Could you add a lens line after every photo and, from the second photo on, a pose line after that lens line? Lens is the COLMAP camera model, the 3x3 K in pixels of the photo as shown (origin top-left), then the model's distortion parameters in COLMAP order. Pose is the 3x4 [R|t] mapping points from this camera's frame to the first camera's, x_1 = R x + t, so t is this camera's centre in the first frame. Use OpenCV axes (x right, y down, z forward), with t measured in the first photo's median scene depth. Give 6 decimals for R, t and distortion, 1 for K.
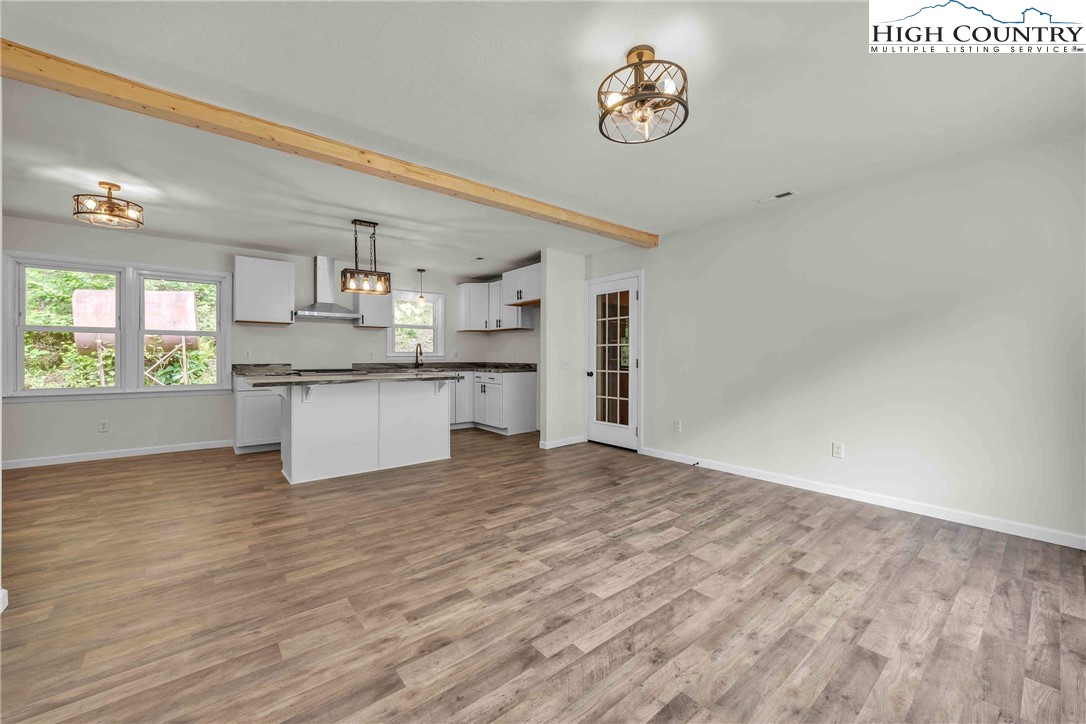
lens RADIAL K [[417.3, 0, 547.7], [0, 417.3, 357.6], [0, 0, 1]] dist [-0.001381, -0.000374]
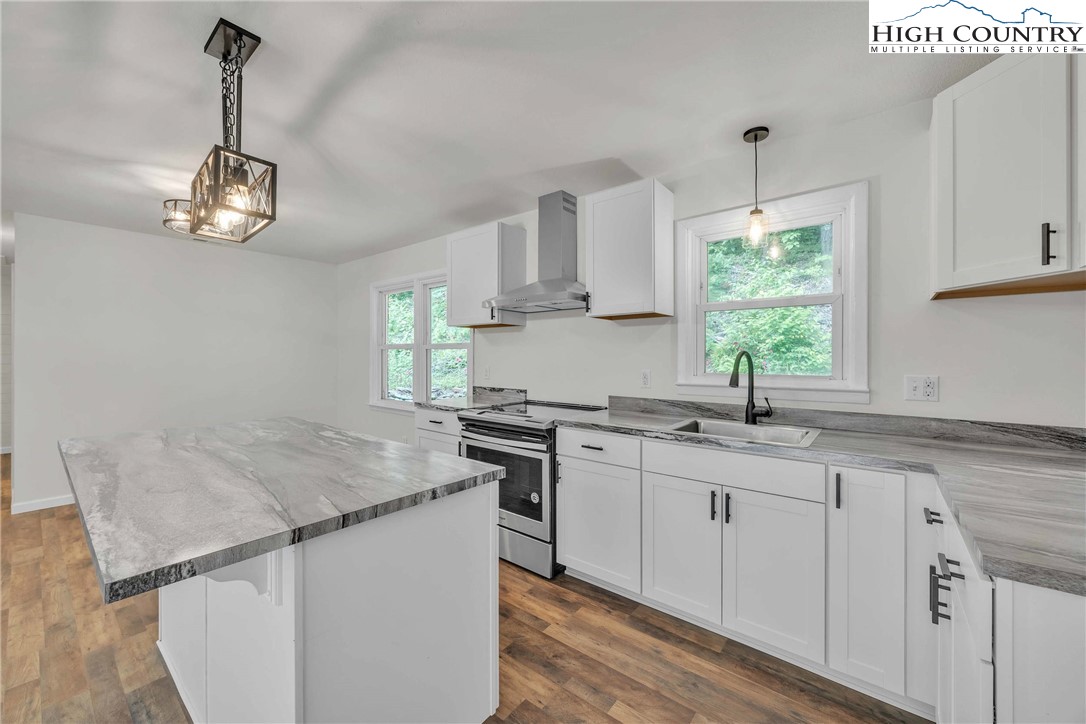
lens RADIAL K [[417.3, 0, 542.5], [0, 417.3, 358.7], [0, 0, 1]] dist [-0.001381, -0.000374]
pose [[0.204713, 0.004492, -0.978812, -0.020722], [-0.005684, 0.999978, 0.003400, -0.052769], [0.978806, 0.004868, 0.204734, 1.450135]]
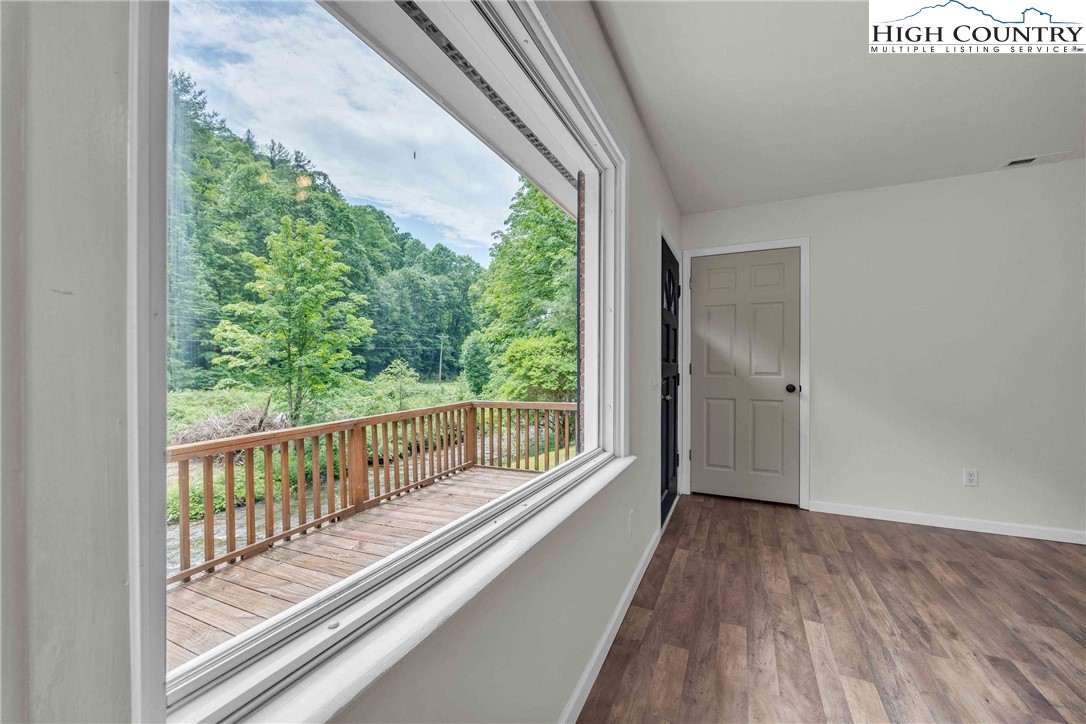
lens RADIAL K [[417.3, 0, 548.9], [0, 417.3, 365.3], [0, 0, 1]] dist [-0.001381, -0.000374]
pose [[-0.904974, 0.000660, -0.425466, 0.722087], [-0.002713, 0.999970, 0.007322, -0.007703], [0.425458, 0.007780, -0.904945, 0.542269]]
